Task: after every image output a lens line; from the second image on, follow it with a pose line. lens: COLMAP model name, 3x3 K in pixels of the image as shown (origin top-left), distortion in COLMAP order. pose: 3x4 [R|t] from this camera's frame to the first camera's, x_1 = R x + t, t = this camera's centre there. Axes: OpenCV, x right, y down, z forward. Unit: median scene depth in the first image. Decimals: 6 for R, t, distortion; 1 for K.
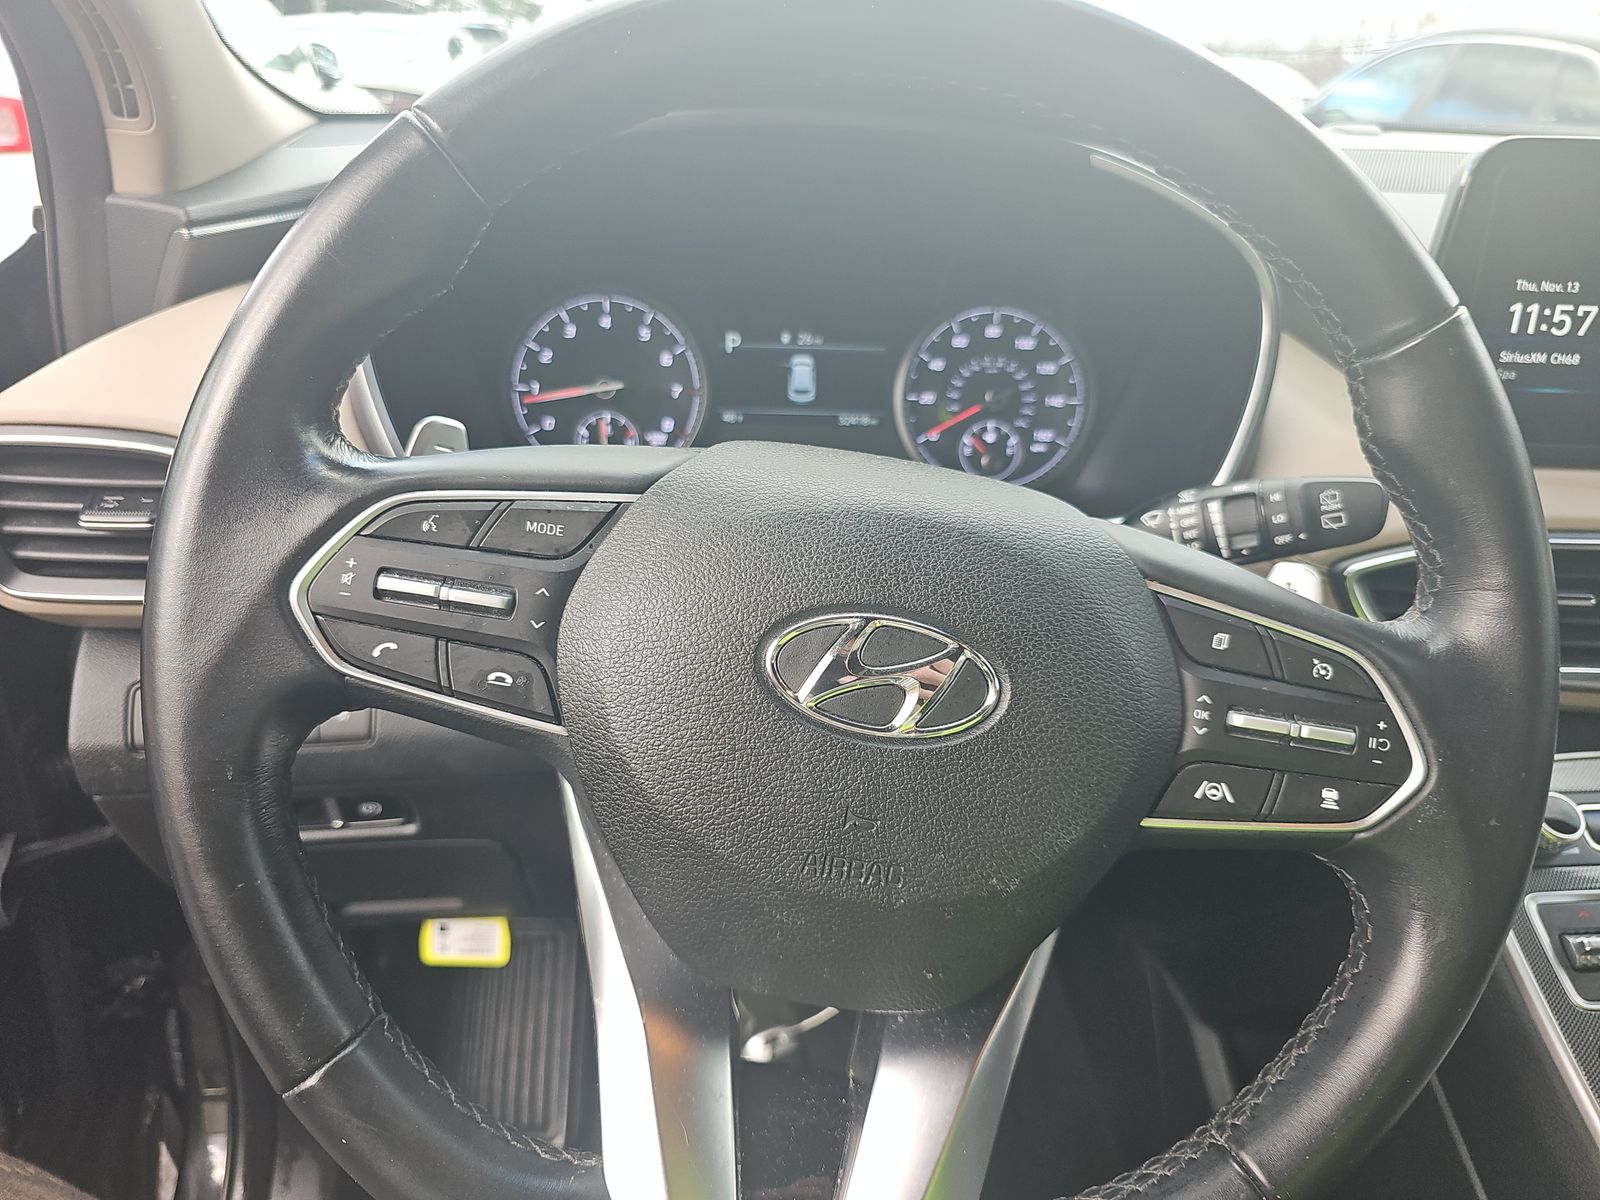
lens RADIAL K [[1033.5, 0, 796.8], [0, 1033.5, 584.8], [0, 0, 1]] dist [0.005015, -0.006513]
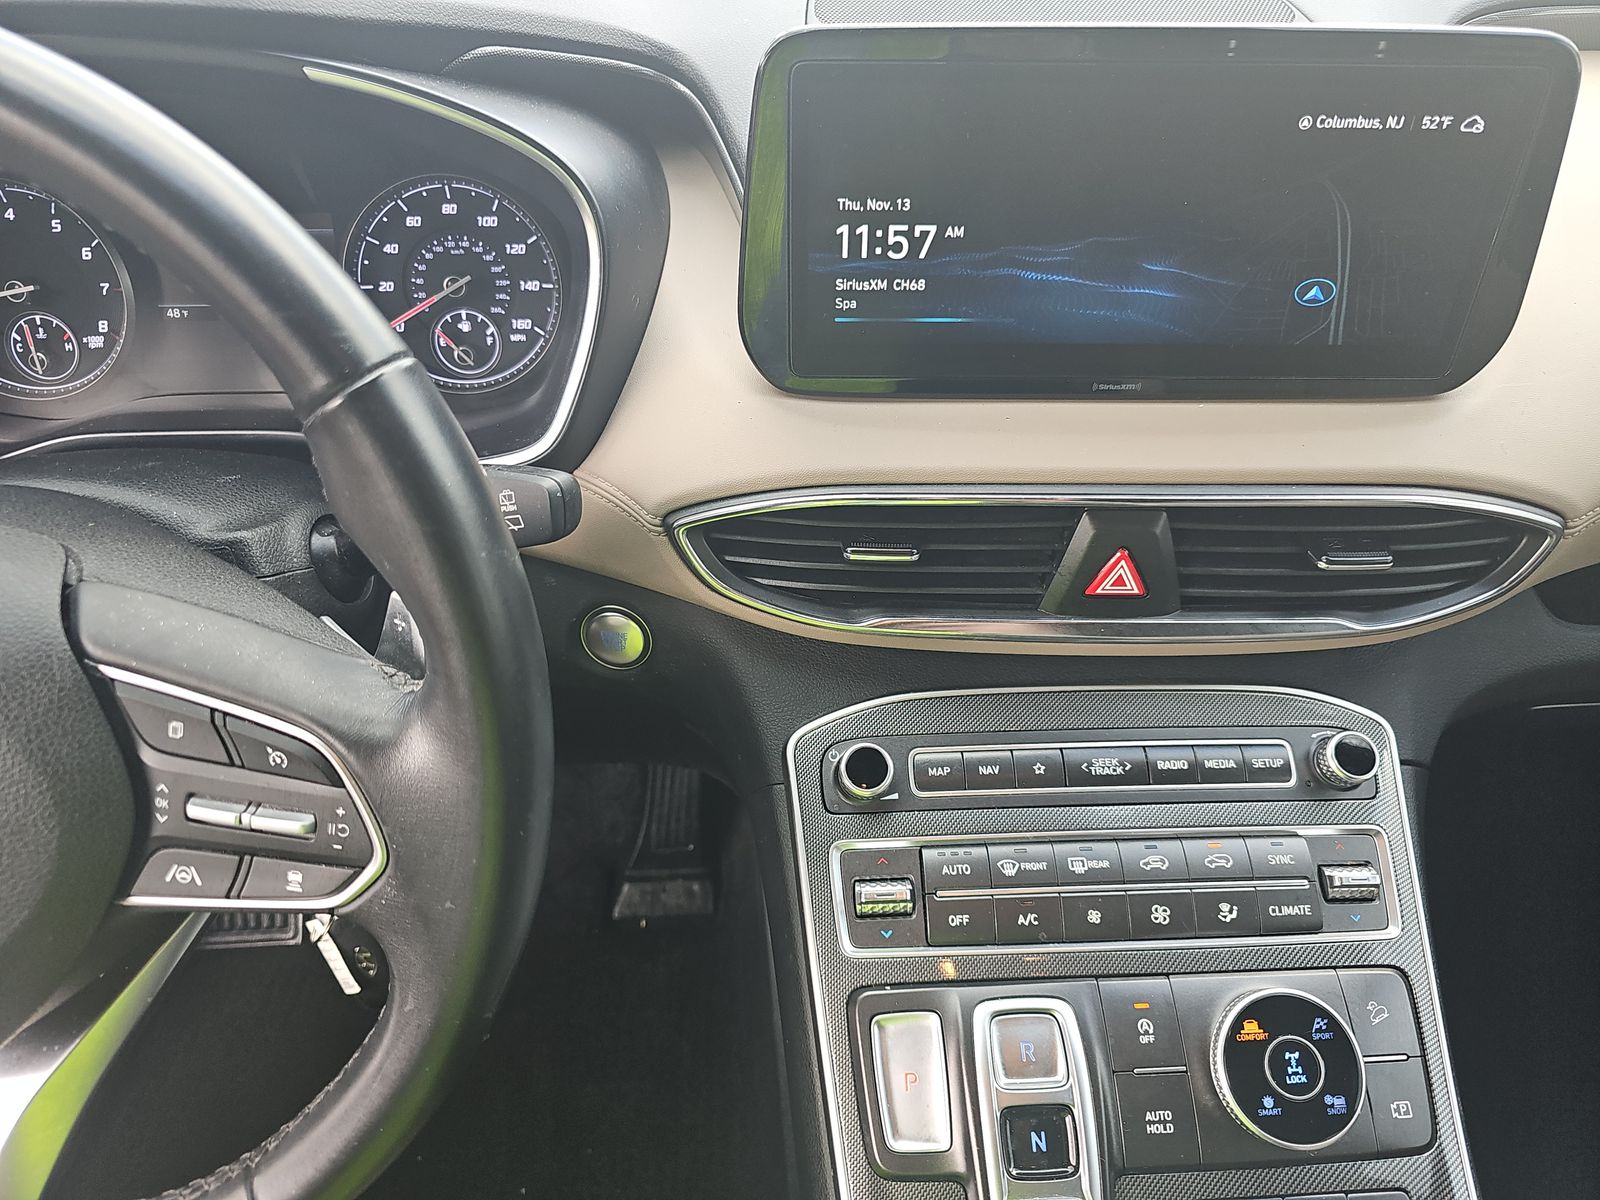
lens RADIAL K [[1033.5, 0, 793.2], [0, 1033.5, 564.6], [0, 0, 1]] dist [0.005015, -0.006513]
pose [[0.999610, -0.022839, -0.016080, 0.506151], [0.026045, 0.970129, 0.241187, -0.156692], [0.010092, -0.241512, 0.970345, 0.057595]]
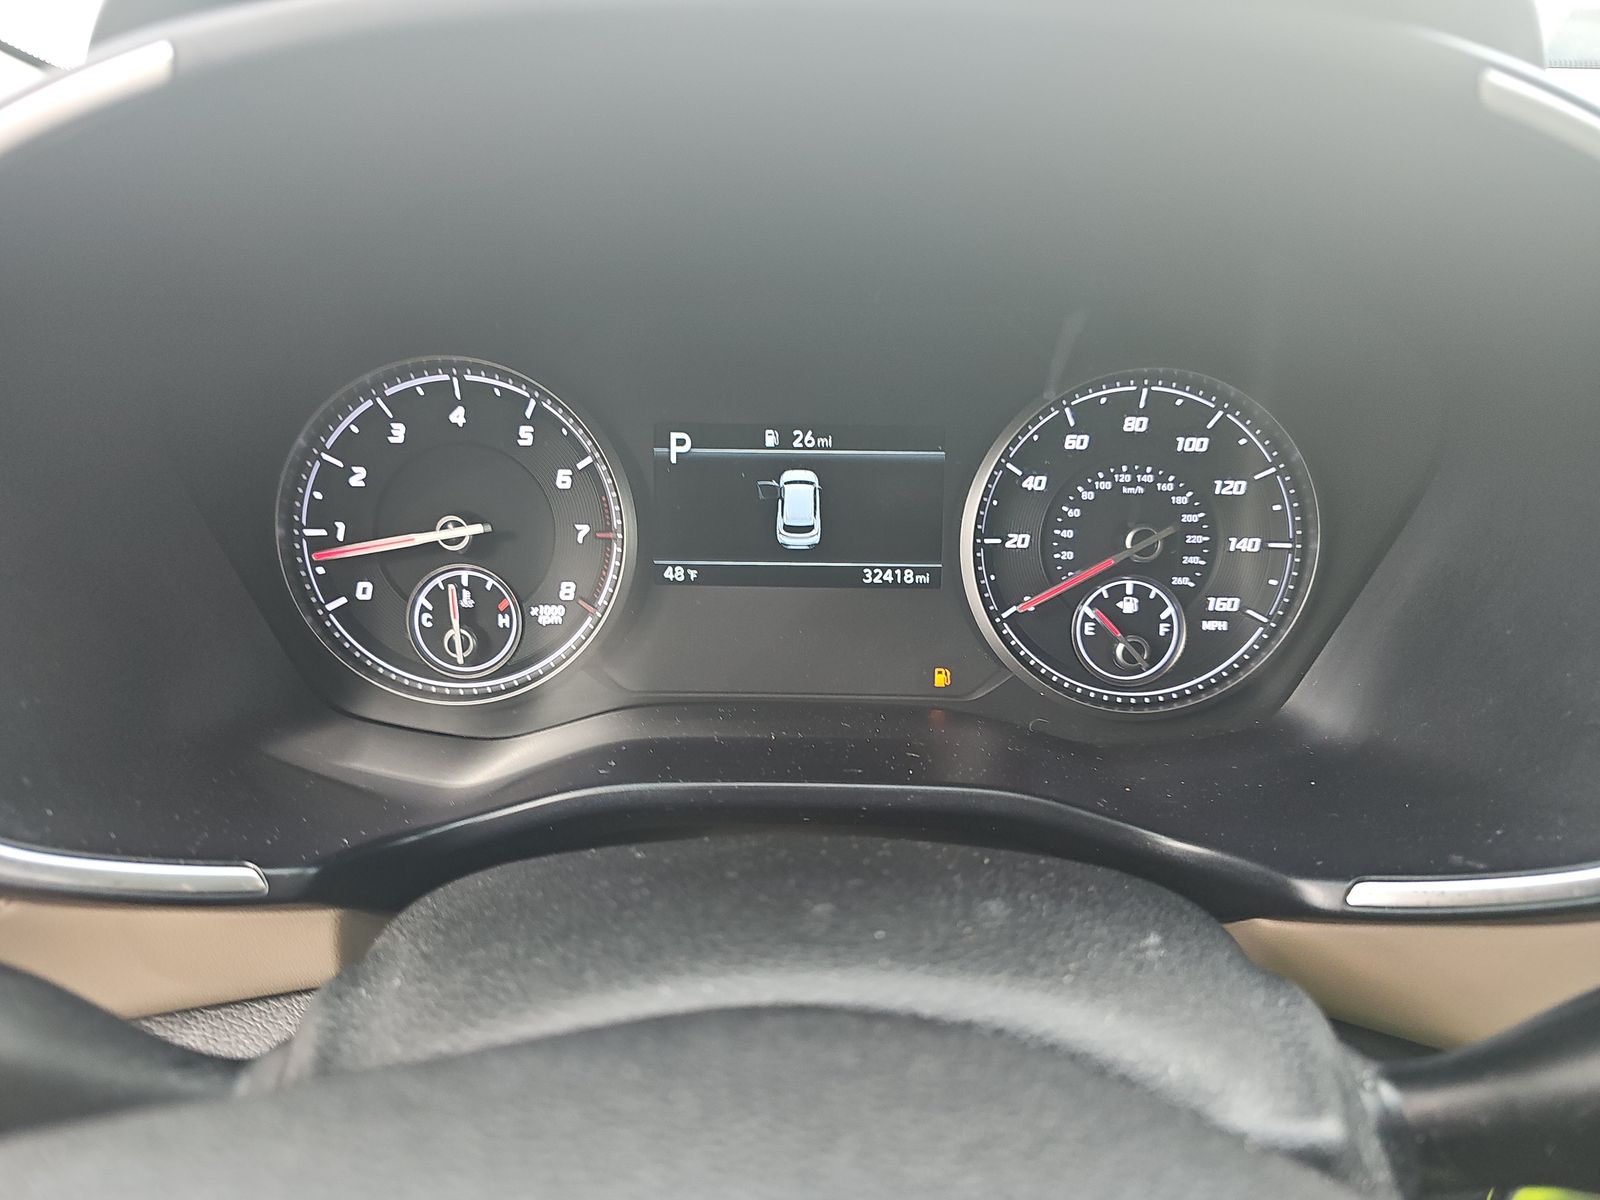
lens RADIAL K [[1033.5, 0, 796.1], [0, 1033.5, 594.4], [0, 0, 1]] dist [0.005015, -0.006513]
pose [[0.998781, -0.000463, -0.049353, 0.032239], [0.001051, 0.999929, 0.011899, -0.161251], [0.049344, -0.011936, 0.998711, 0.431104]]
